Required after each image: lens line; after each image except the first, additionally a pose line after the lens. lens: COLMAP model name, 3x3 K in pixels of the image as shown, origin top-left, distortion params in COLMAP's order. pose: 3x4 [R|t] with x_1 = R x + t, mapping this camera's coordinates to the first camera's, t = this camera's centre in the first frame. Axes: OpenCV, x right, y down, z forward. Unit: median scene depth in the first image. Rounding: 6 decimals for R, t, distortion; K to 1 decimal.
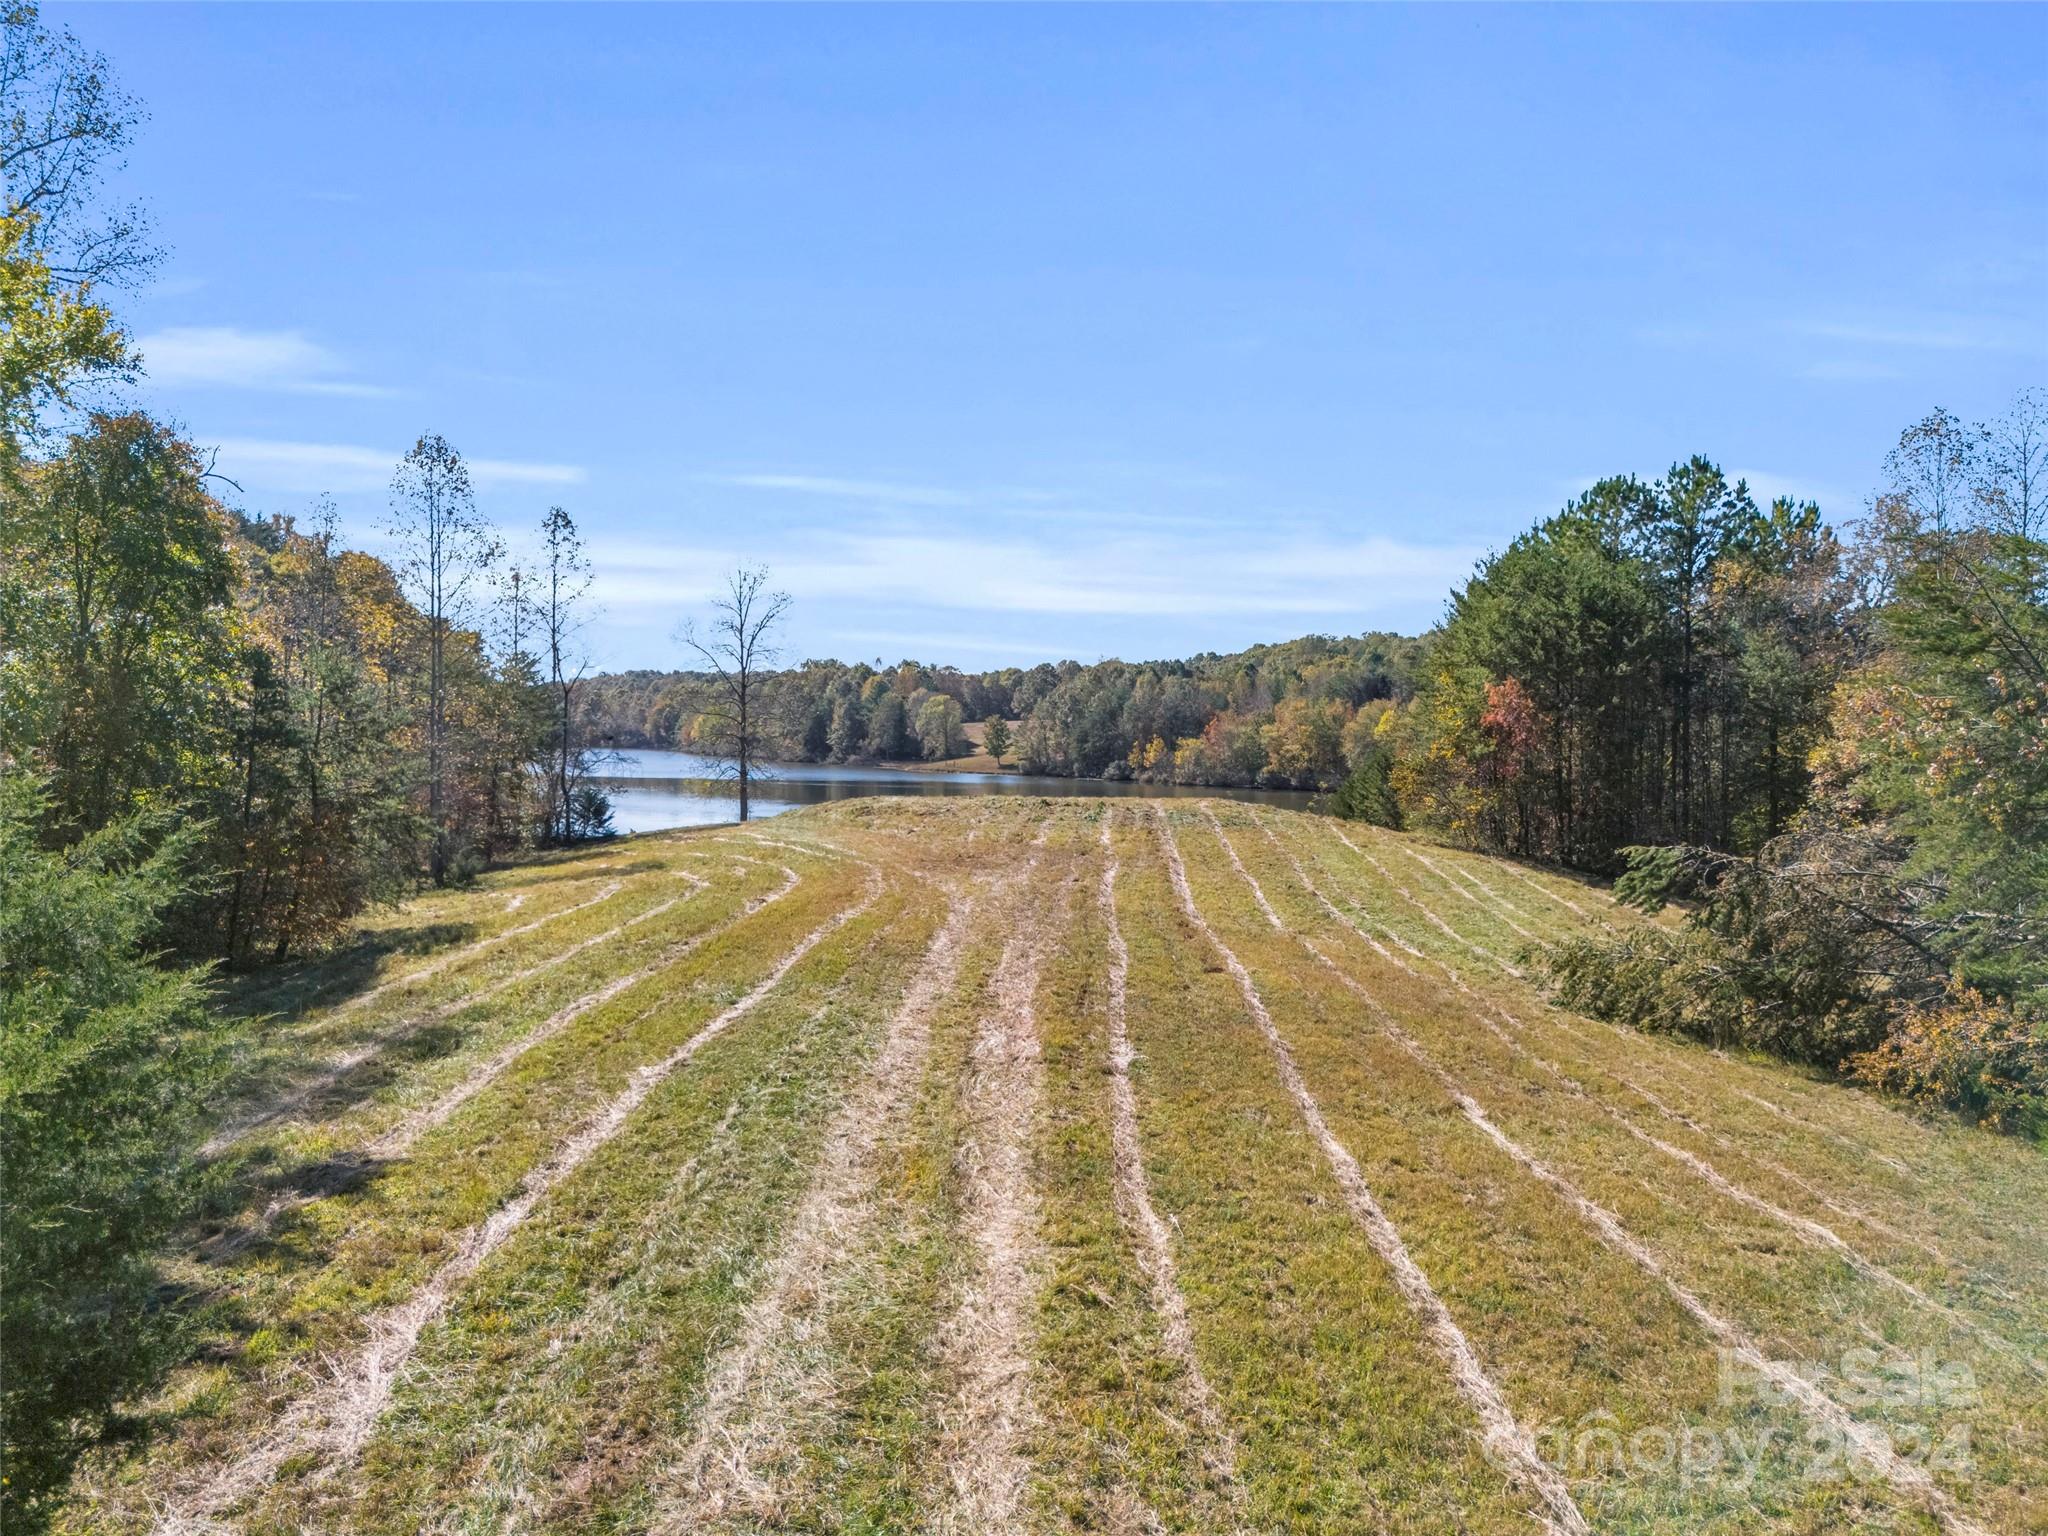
lens RADIAL K [[1536.4, 0, 1023.6], [0, 1536.4, 779.8], [0, 0, 1]] dist [0.065724, -0.059534]
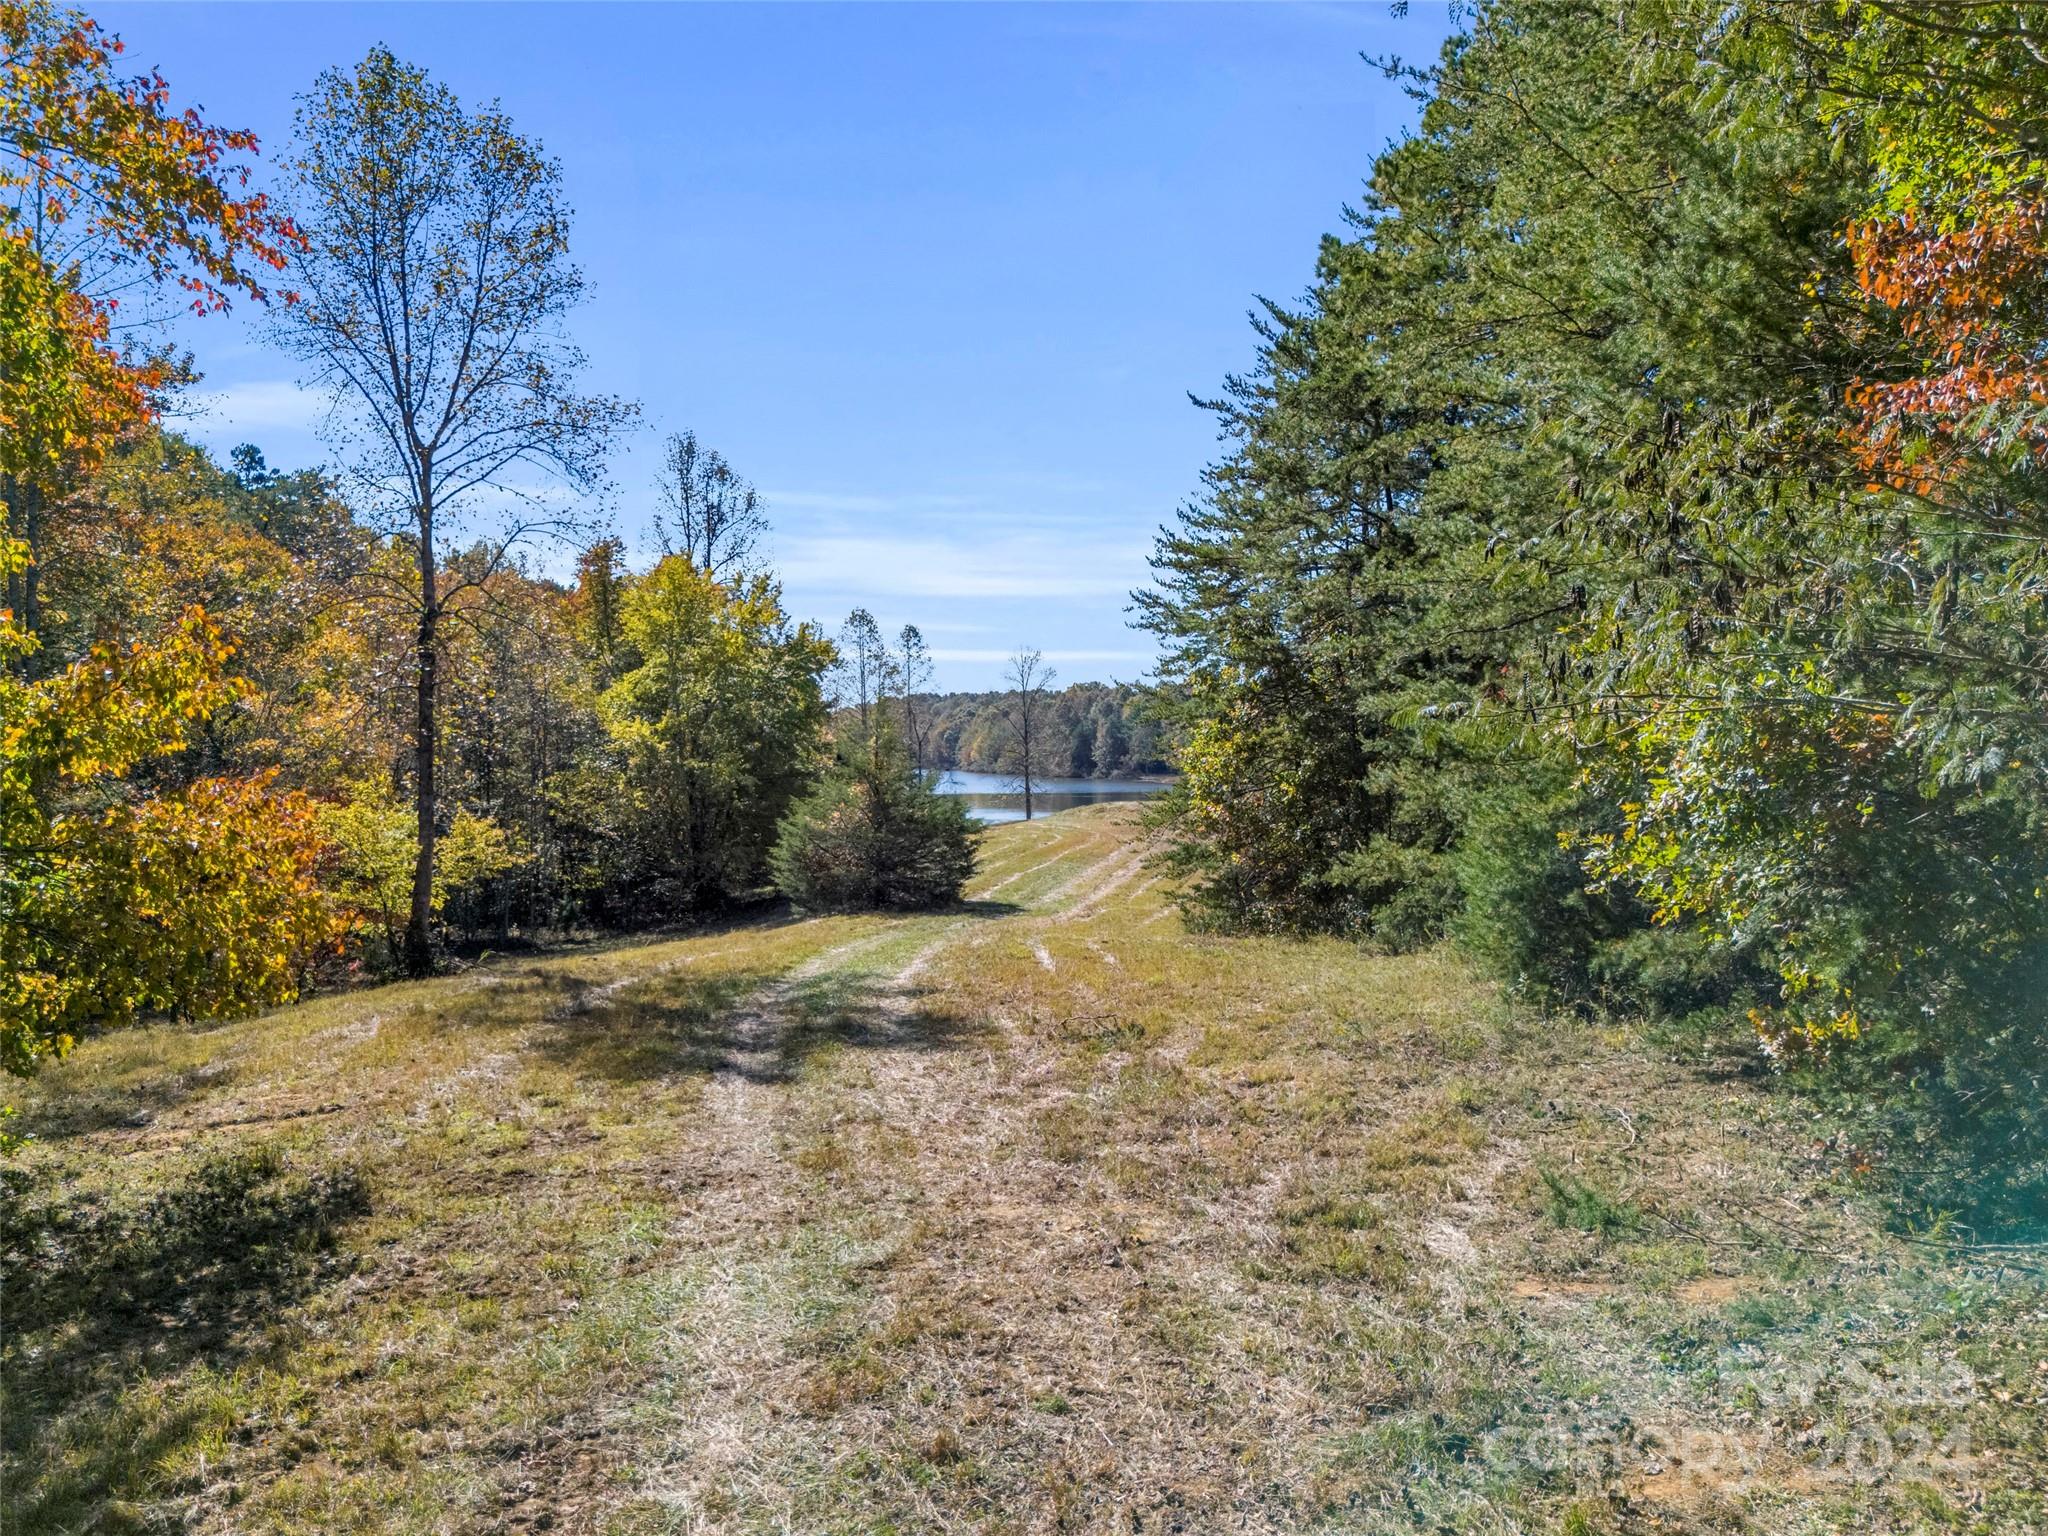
lens RADIAL K [[1536.4, 0, 1022.1], [0, 1536.4, 767.1], [0, 0, 1]] dist [0.065724, -0.059534]
pose [[0.983968, -0.031843, -0.175481, 0.024051], [0.029177, 0.999417, -0.017752, 0.000399], [0.175944, 0.012348, 0.984323, -0.151072]]
